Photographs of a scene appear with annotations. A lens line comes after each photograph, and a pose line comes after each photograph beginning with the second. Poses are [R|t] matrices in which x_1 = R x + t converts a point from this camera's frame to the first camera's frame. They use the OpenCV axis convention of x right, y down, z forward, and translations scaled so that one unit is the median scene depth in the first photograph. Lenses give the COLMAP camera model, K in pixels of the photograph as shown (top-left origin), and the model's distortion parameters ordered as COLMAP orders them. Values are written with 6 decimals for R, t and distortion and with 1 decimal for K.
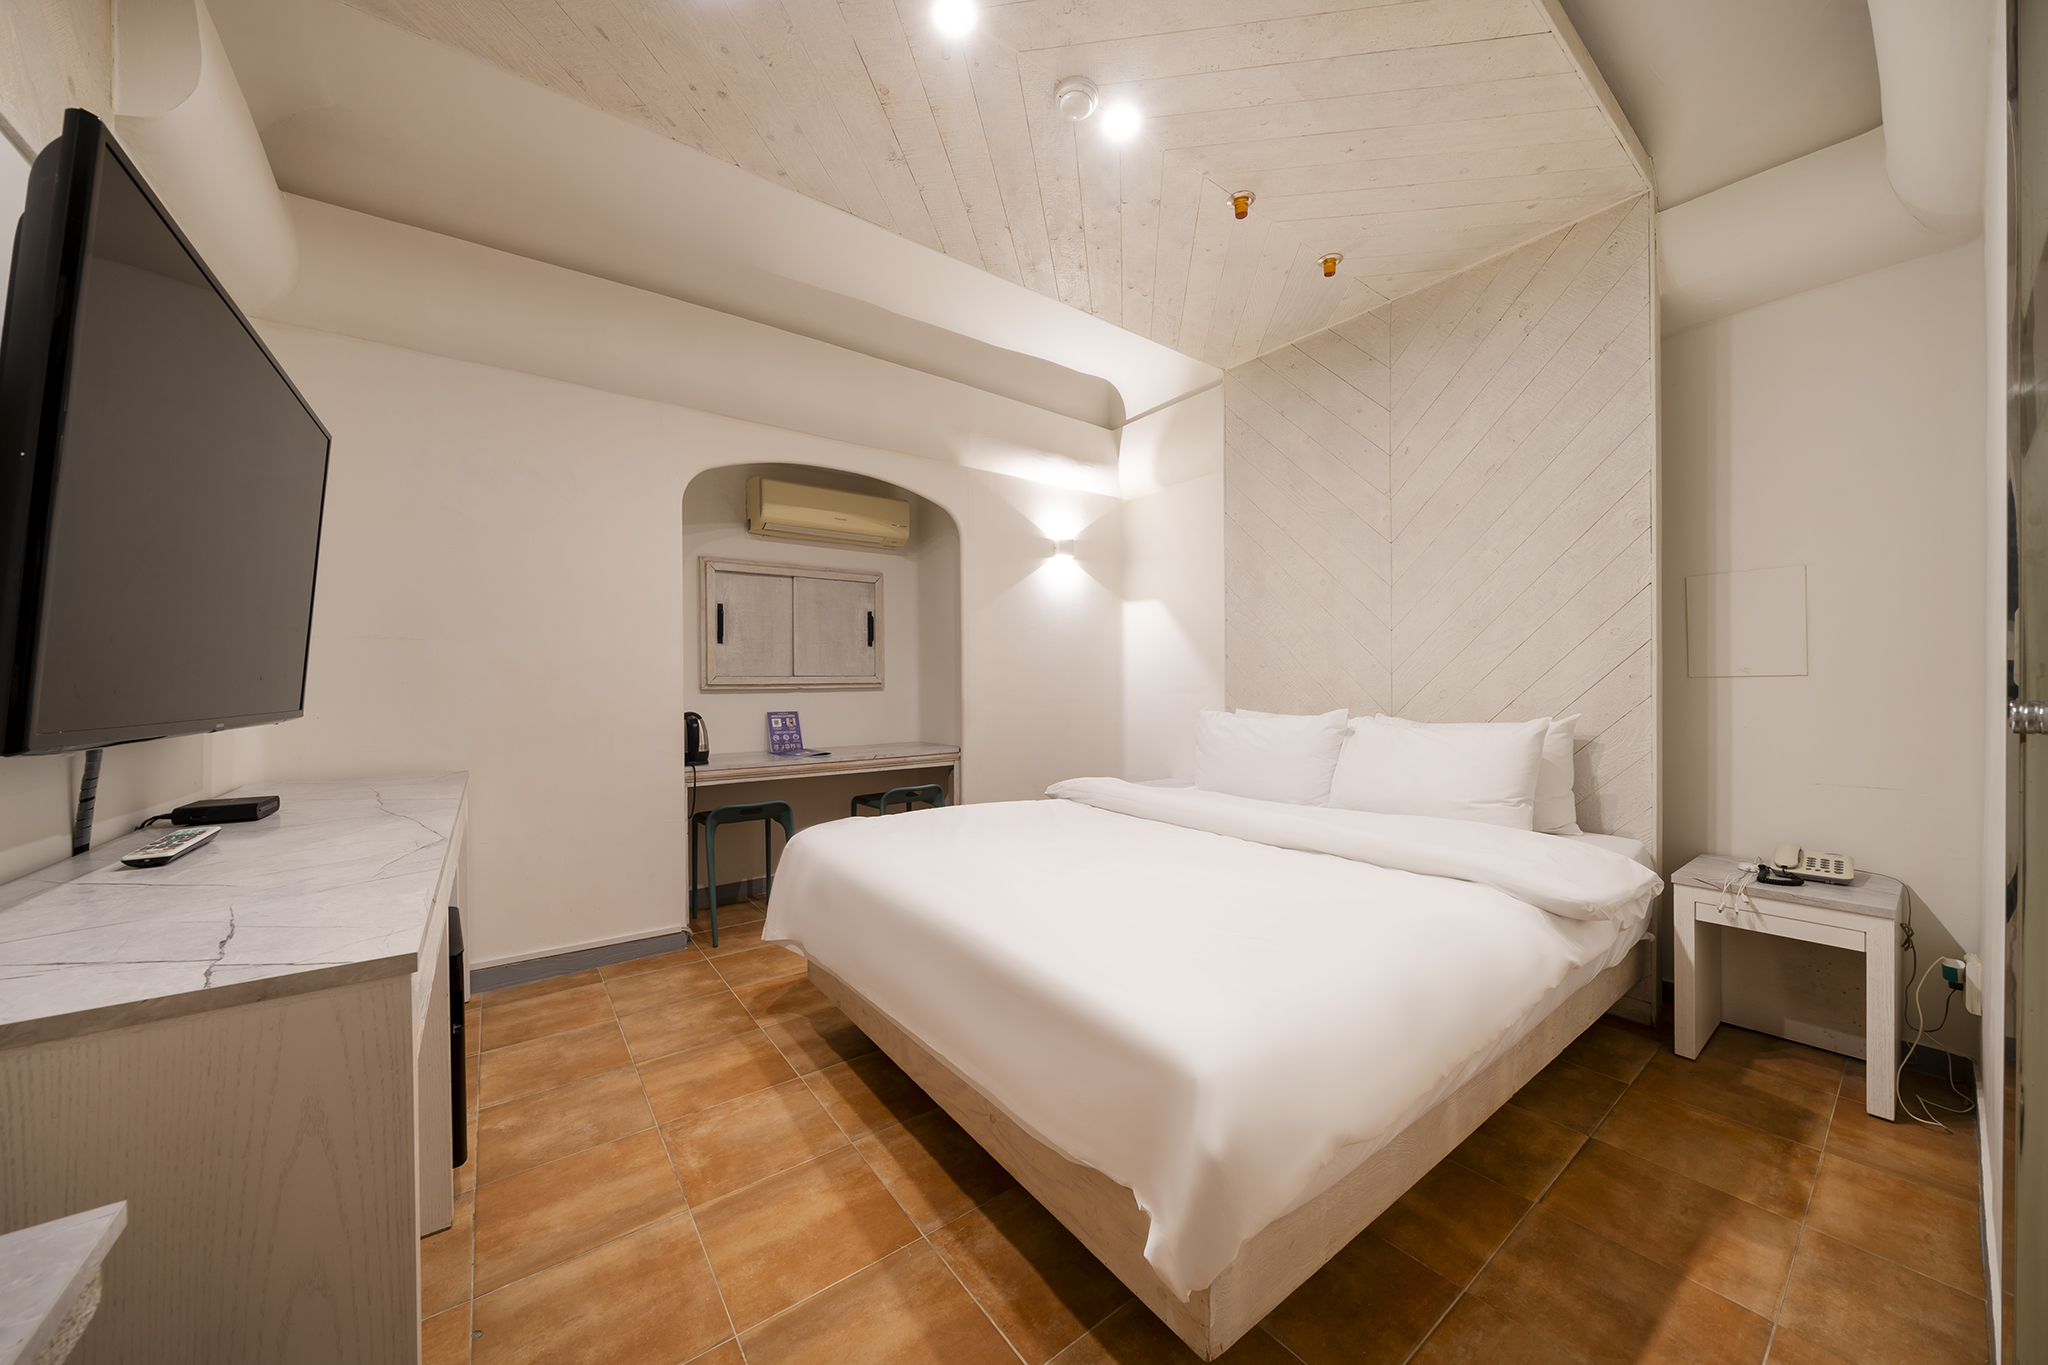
lens RADIAL K [[700.6, 0, 1022.5], [0, 700.6, 687.7], [0, 0, 1]] dist [-0.009358, 0.000042]
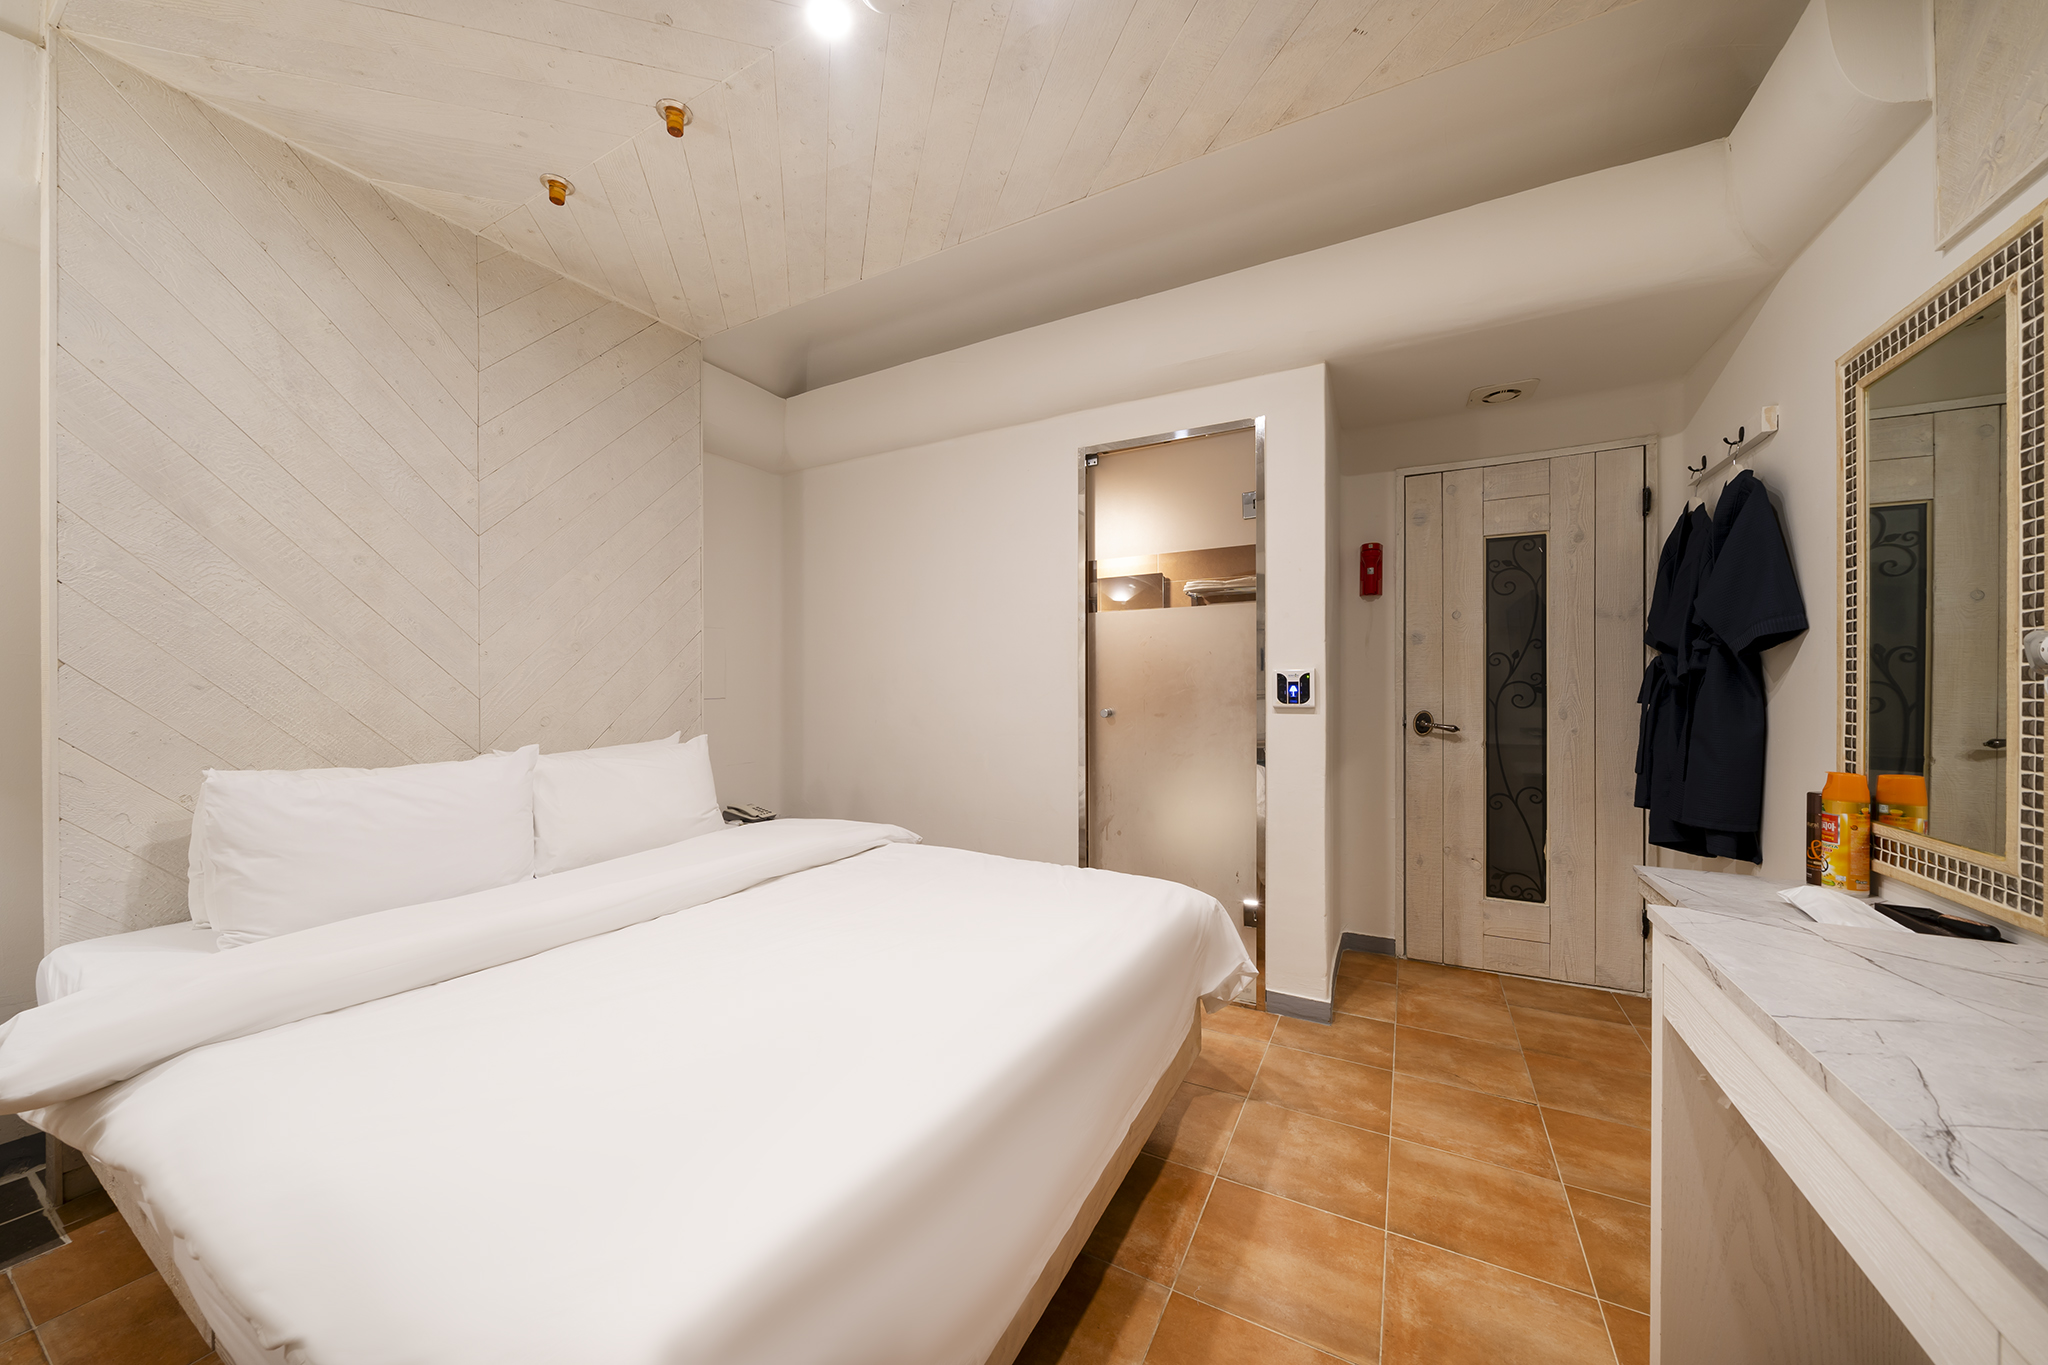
lens RADIAL K [[700.6, 0, 1022.5], [0, 700.6, 687.7], [0, 0, 1]] dist [-0.009358, 0.000042]
pose [[-0.408918, 0.001941, 0.912569, -0.450431], [0.011529, 0.999929, 0.003039, -0.027706], [-0.912498, 0.011764, -0.408911, 0.753237]]
